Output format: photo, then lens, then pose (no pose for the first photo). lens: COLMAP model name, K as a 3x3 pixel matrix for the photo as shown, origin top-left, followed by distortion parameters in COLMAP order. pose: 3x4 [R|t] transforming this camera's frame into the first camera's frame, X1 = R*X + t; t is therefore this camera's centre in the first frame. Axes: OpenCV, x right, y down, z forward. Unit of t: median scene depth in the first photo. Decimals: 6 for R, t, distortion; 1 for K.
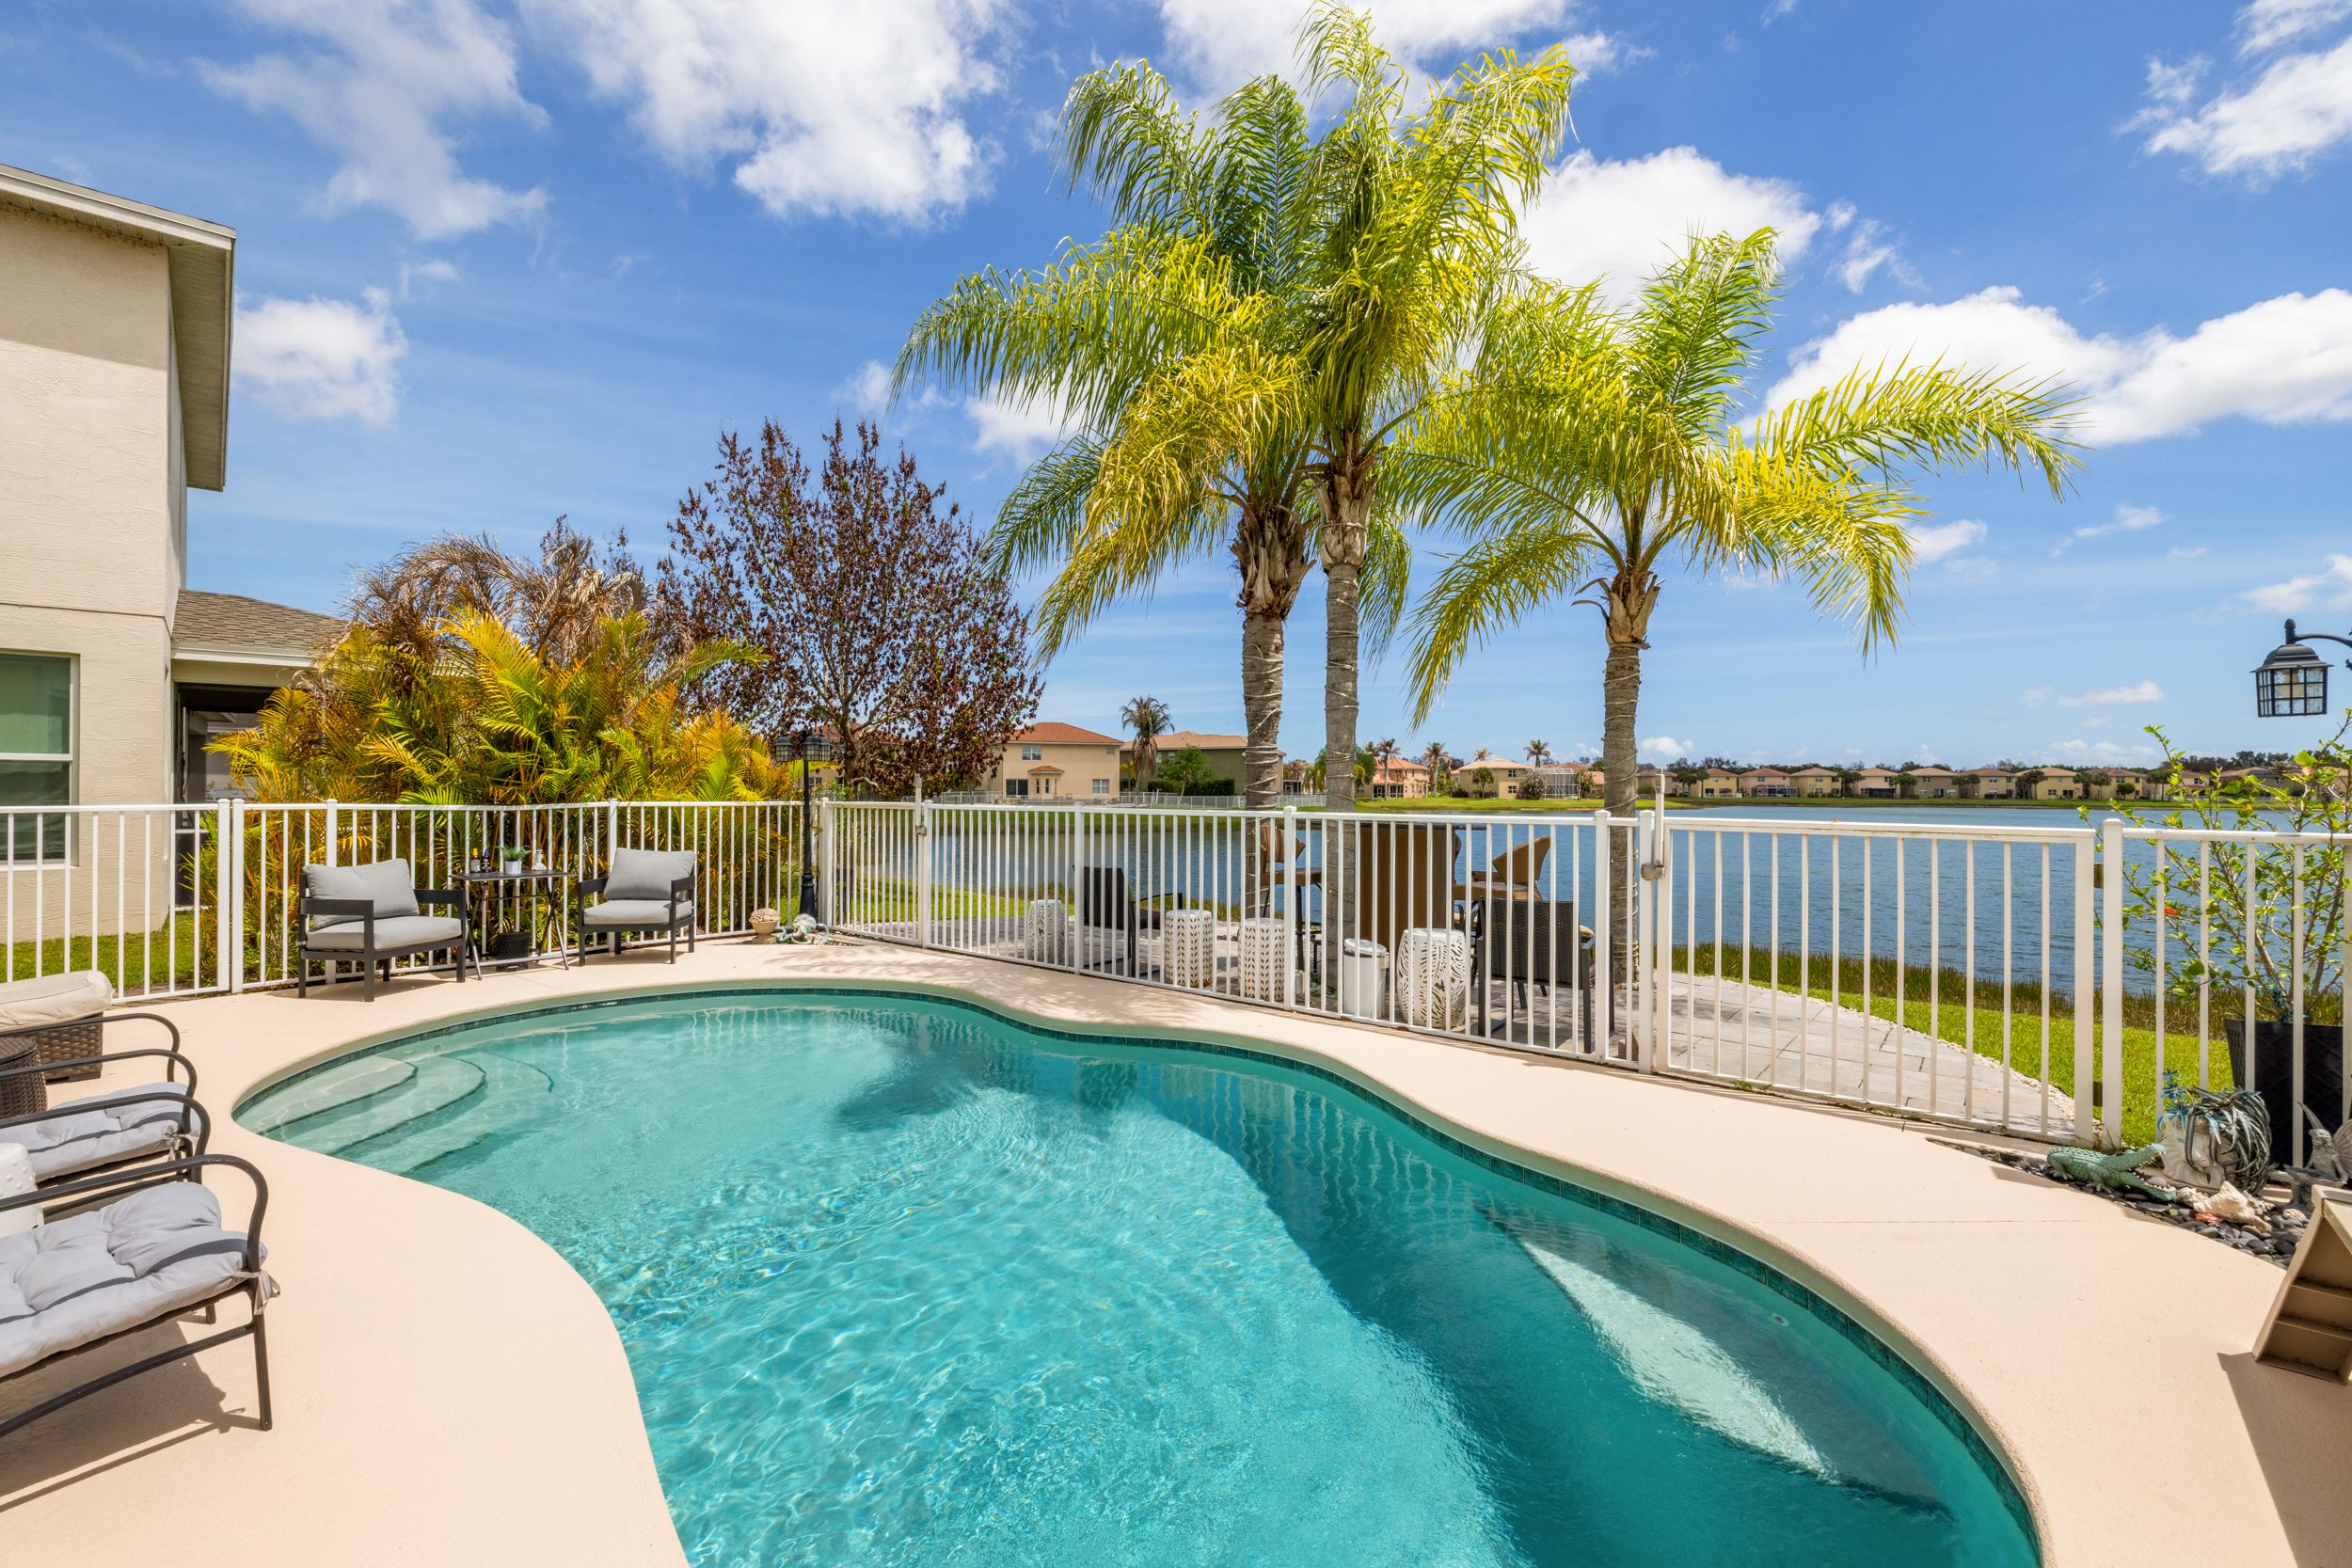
lens RADIAL K [[1003.6, 0, 1177.1], [0, 1003.6, 789.8], [0, 0, 1]] dist [0.010009, -0.000738]
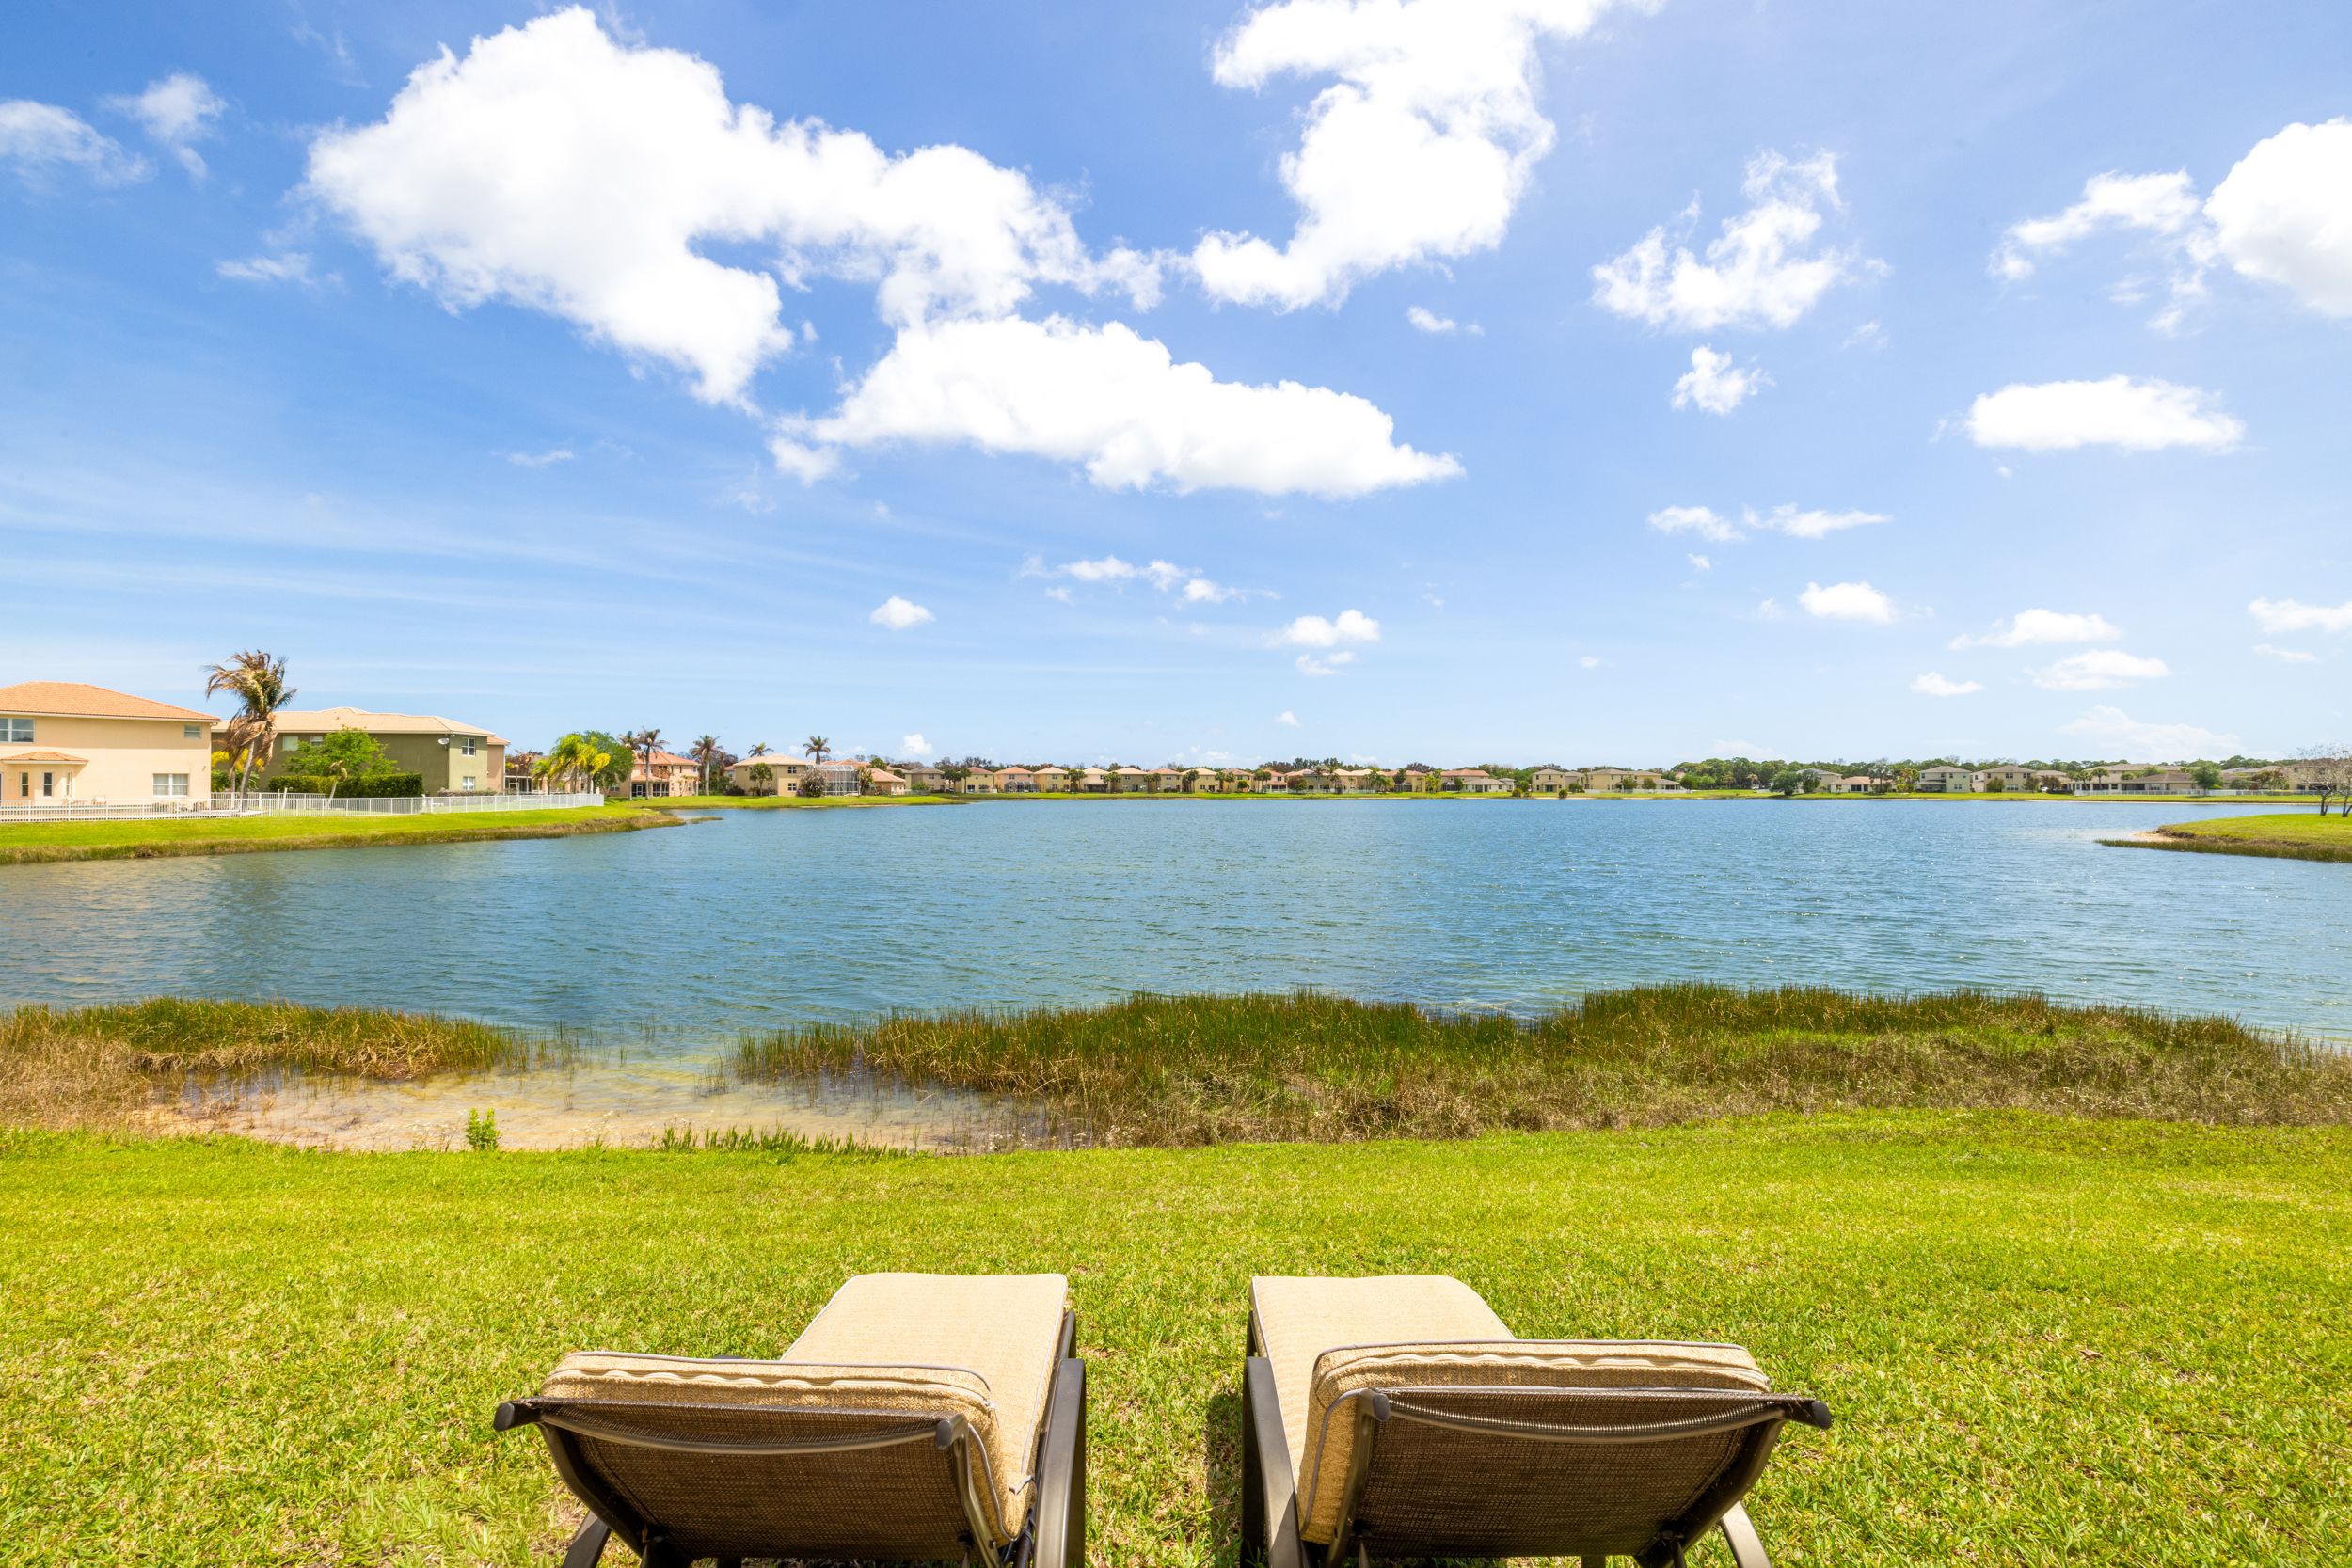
lens RADIAL K [[1003.6, 0, 1166.1], [0, 1003.6, 774.2], [0, 0, 1]] dist [0.010009, -0.000738]
pose [[0.776829, 0.003977, 0.629699, 0.184663], [0.003936, 0.999930, -0.011172, -0.002498], [-0.629699, 0.011157, 0.776759, 0.915482]]
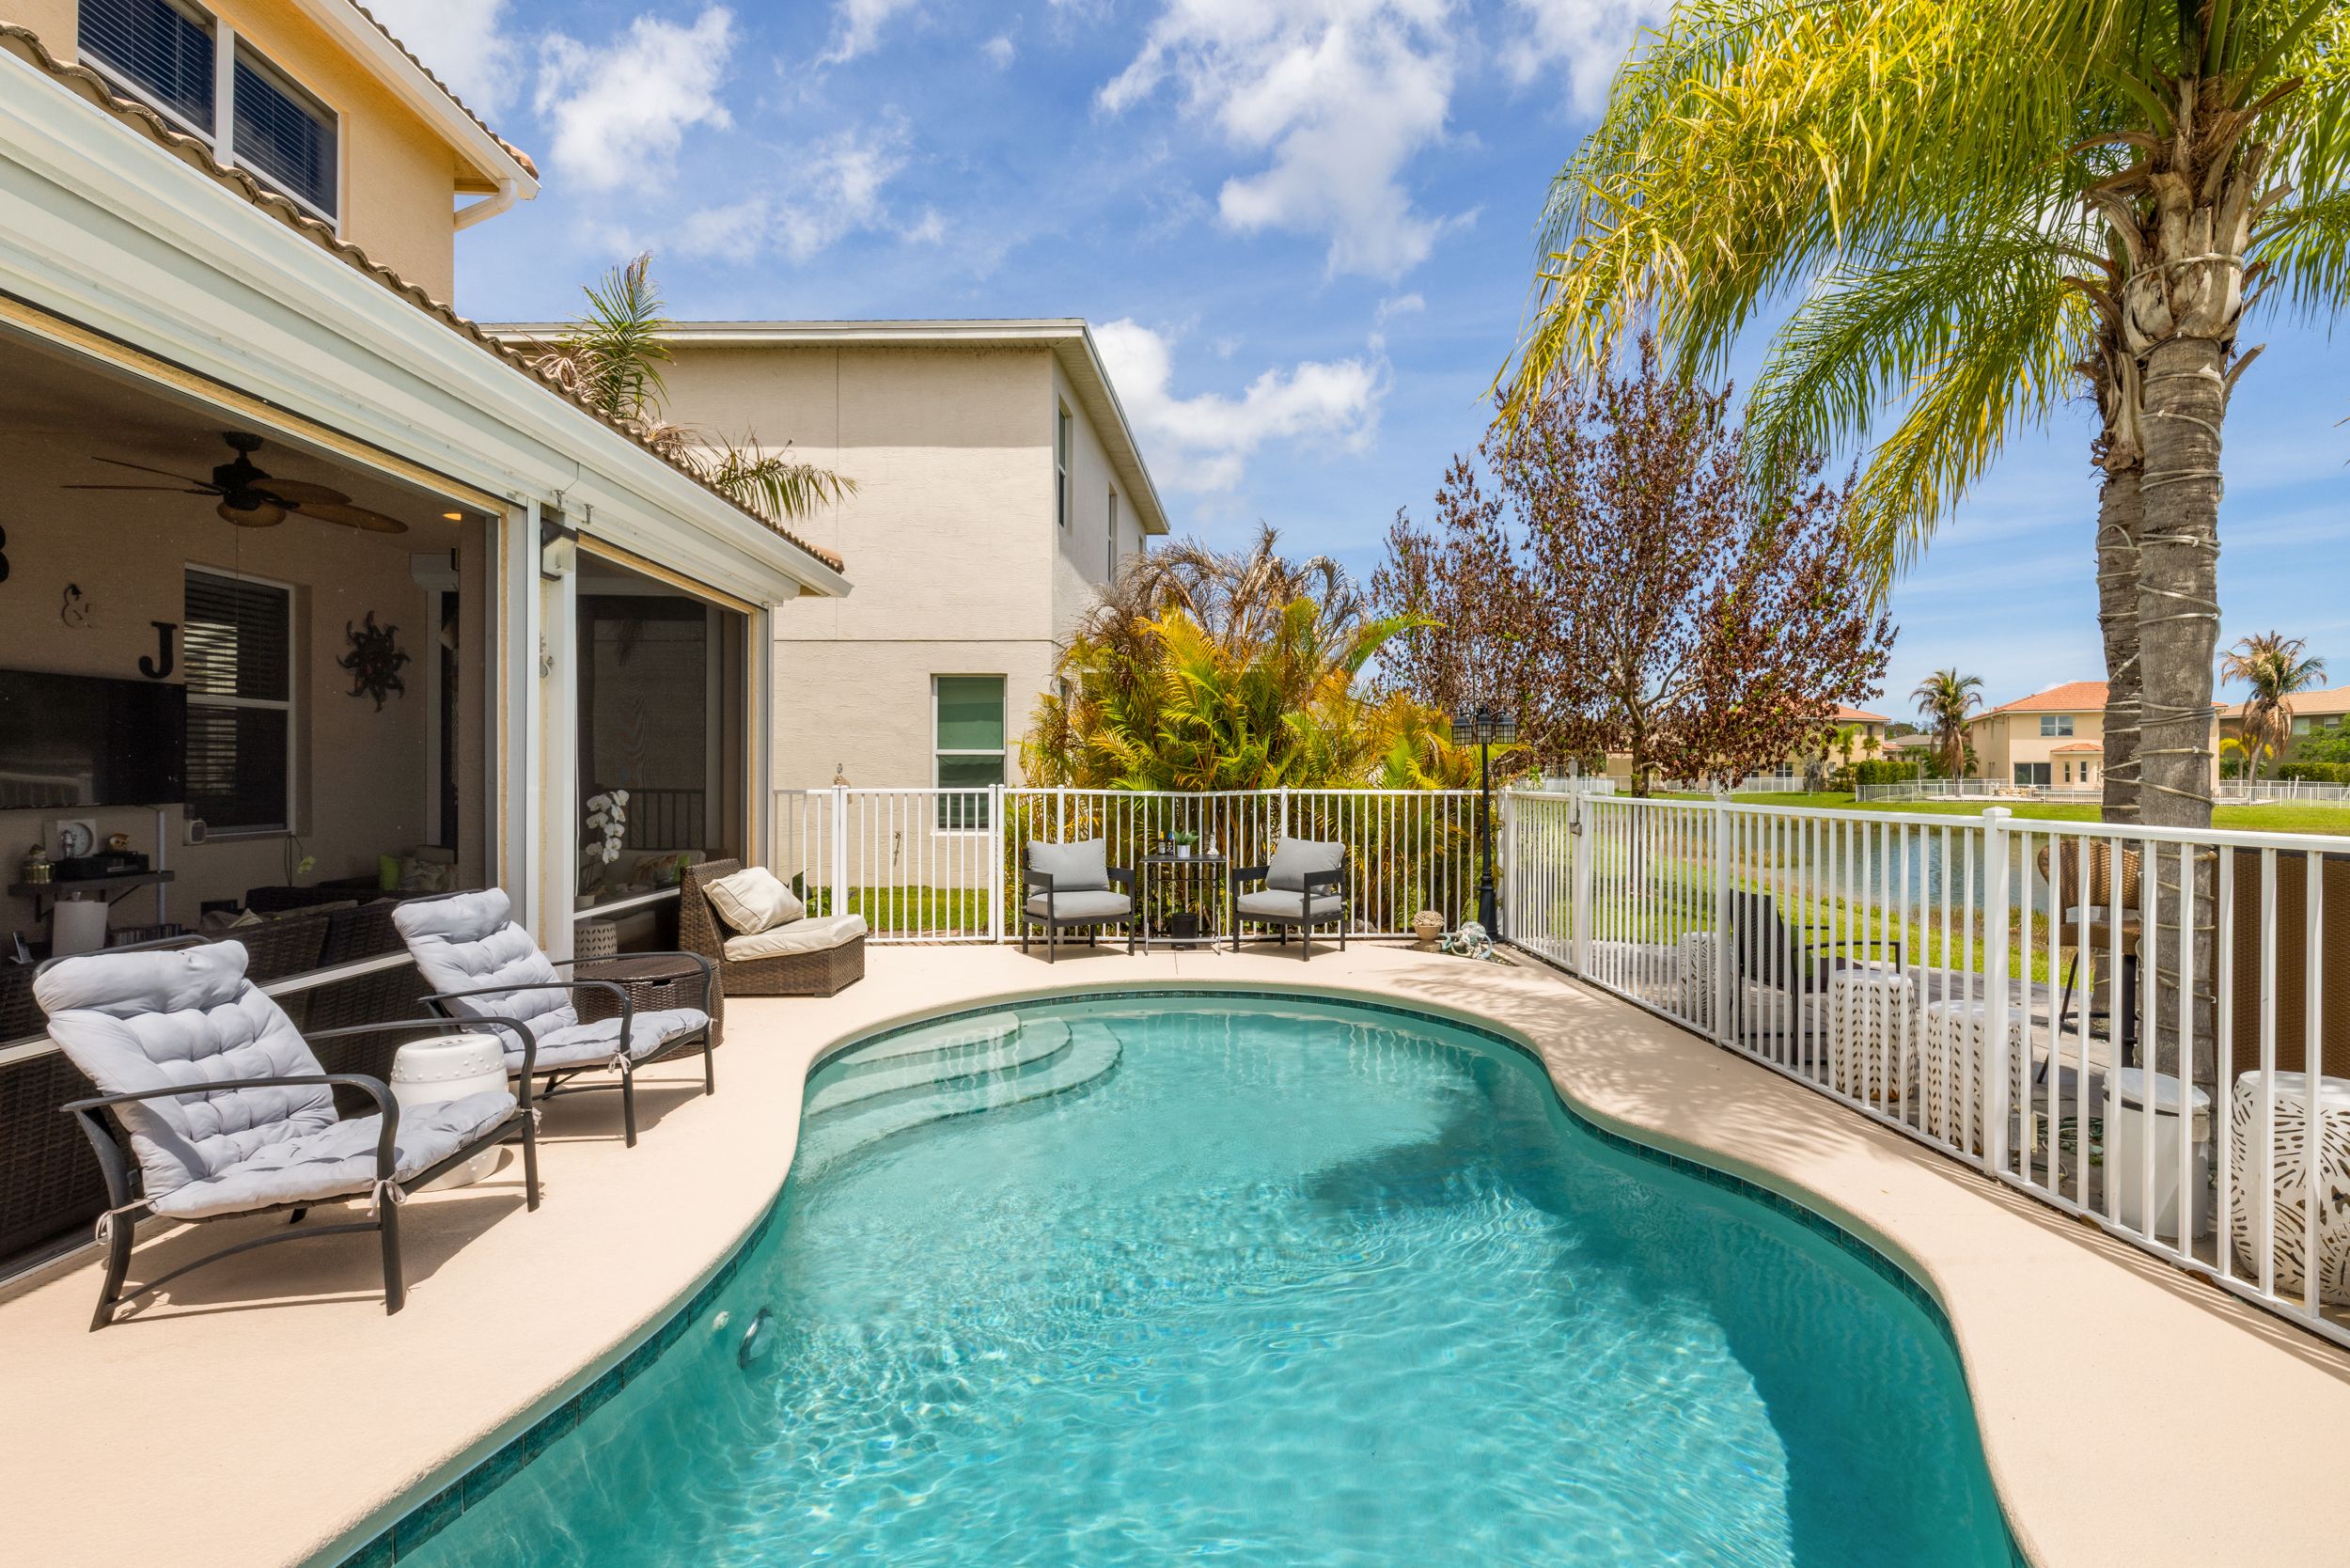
lens RADIAL K [[1122.9, 0, 1243.2], [0, 1122.9, 784.5], [0, 0, 1]] dist [0.000917, 0.000362]
pose [[0.707290, 0.005222, -0.706904, 0.166238], [-0.000501, 0.999976, 0.006885, -0.000196], [0.706923, -0.004515, 0.707276, 0.175607]]
